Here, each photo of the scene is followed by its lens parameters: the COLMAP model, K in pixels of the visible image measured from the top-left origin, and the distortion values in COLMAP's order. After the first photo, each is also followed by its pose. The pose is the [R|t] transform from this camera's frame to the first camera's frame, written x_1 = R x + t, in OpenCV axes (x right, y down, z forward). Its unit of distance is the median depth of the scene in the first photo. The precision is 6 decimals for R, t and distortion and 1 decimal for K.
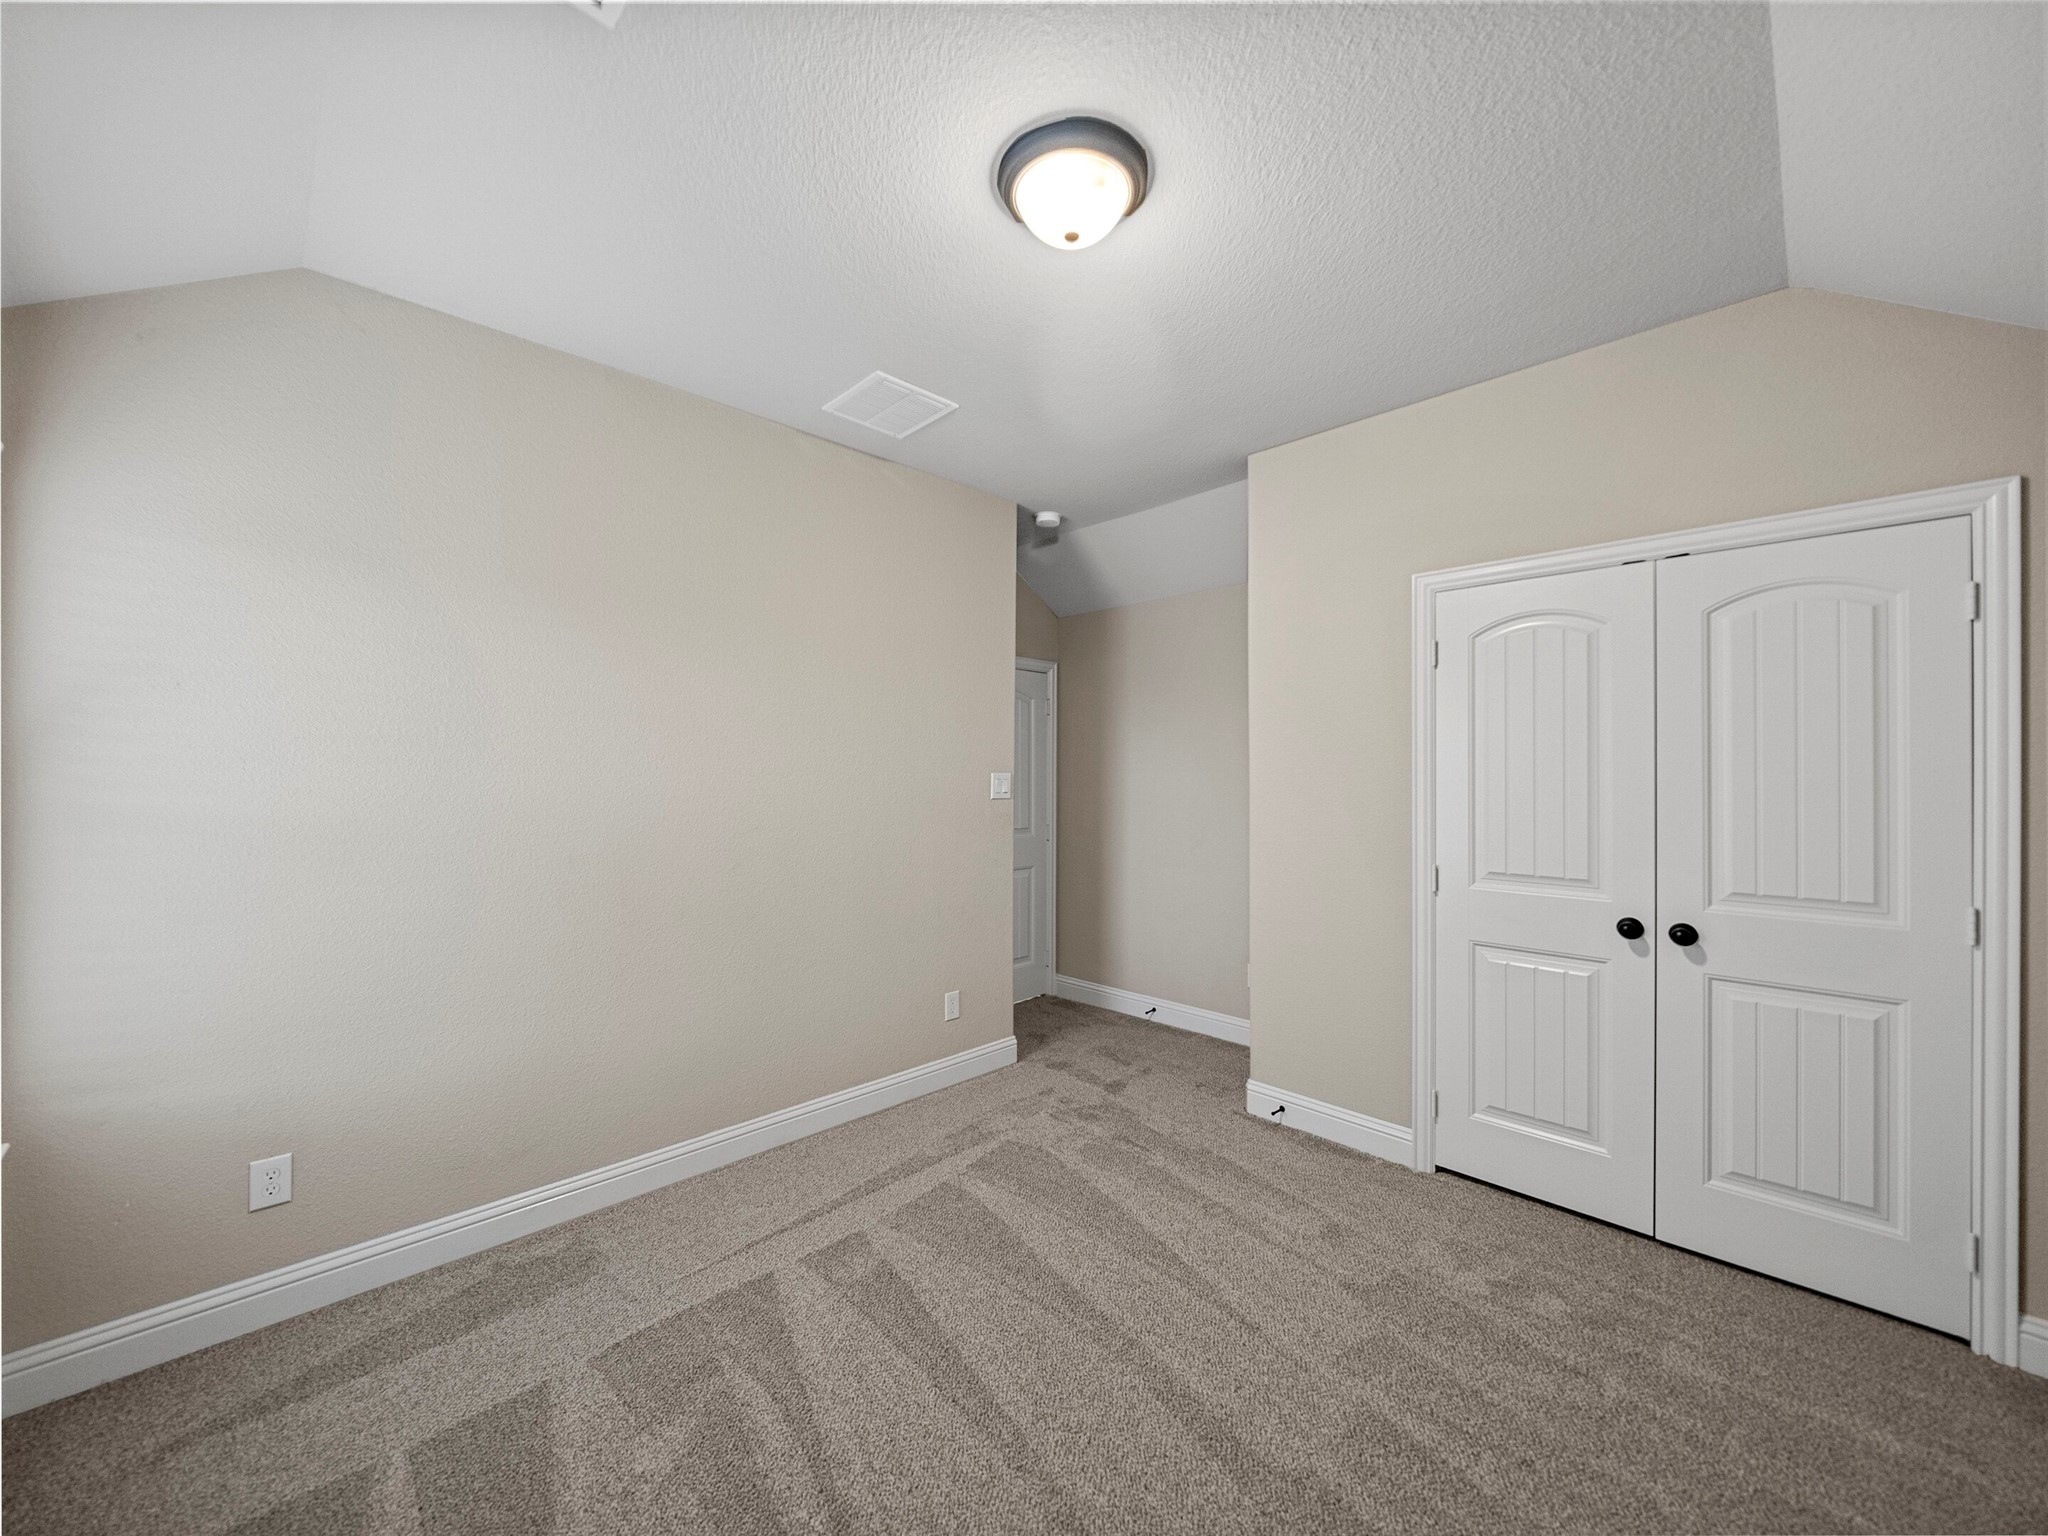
lens RADIAL K [[798.0, 0, 1005.4], [0, 798.0, 756.5], [0, 0, 1]] dist [-0.001315, -0.001480]
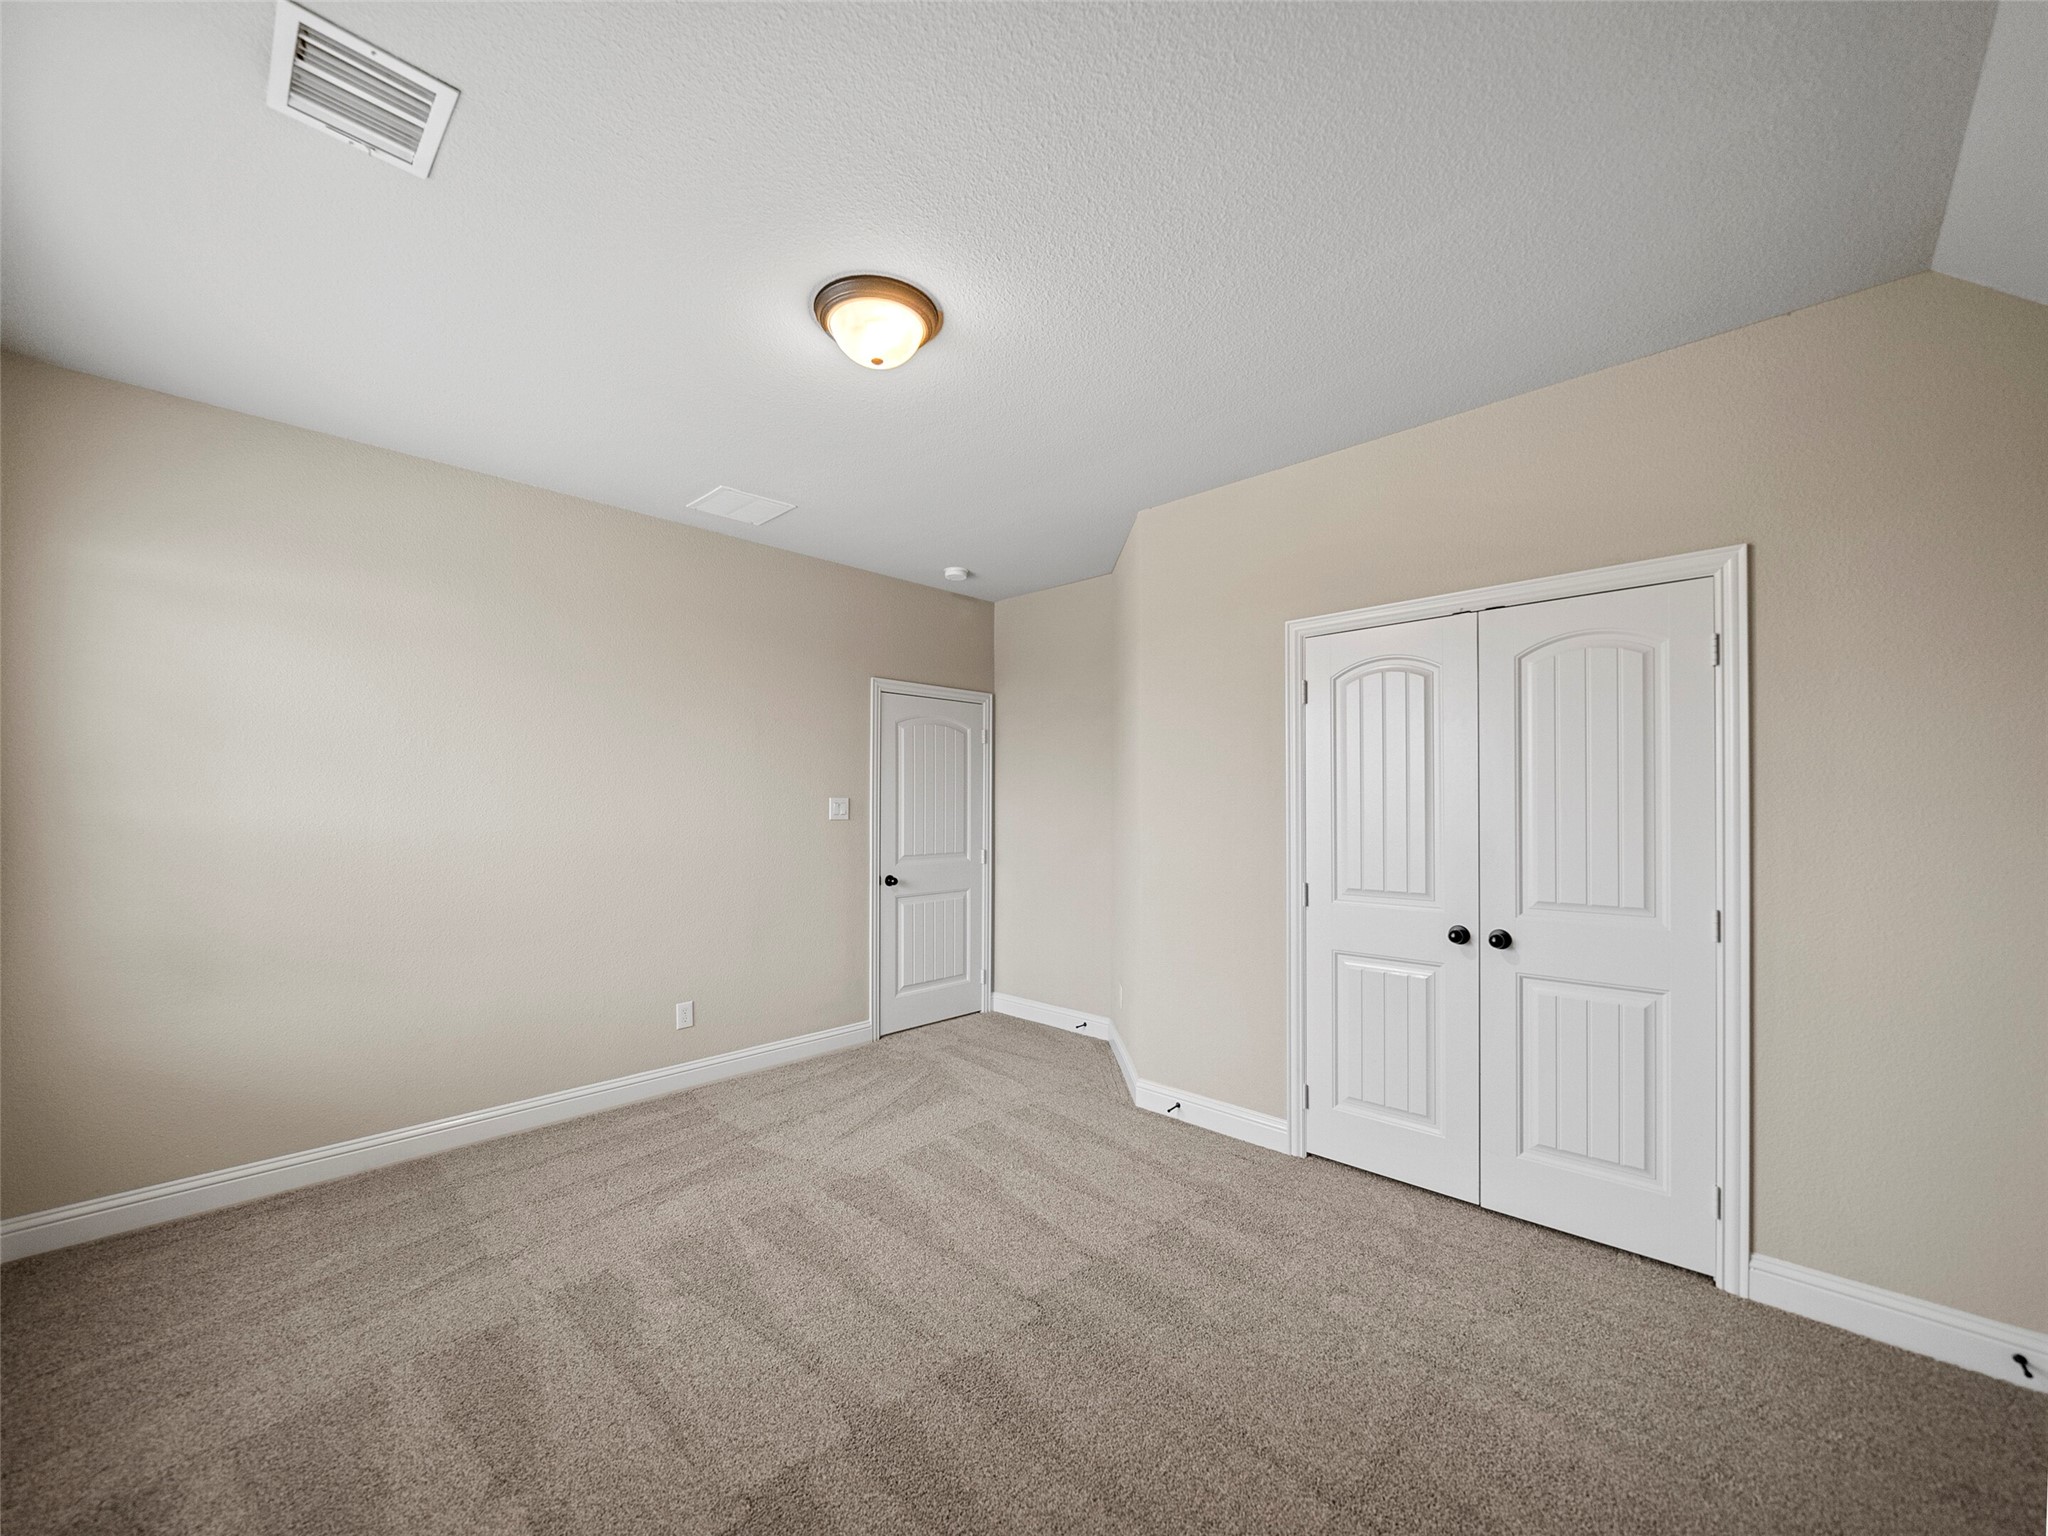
lens RADIAL K [[798.0, 0, 1034.9], [0, 798.0, 788.5], [0, 0, 1]] dist [-0.001315, -0.001480]
pose [[0.999329, -0.008725, 0.035565, 0.146793], [0.008771, 0.999961, -0.001147, 0.002979], [-0.035554, 0.001458, 0.999367, -0.122028]]
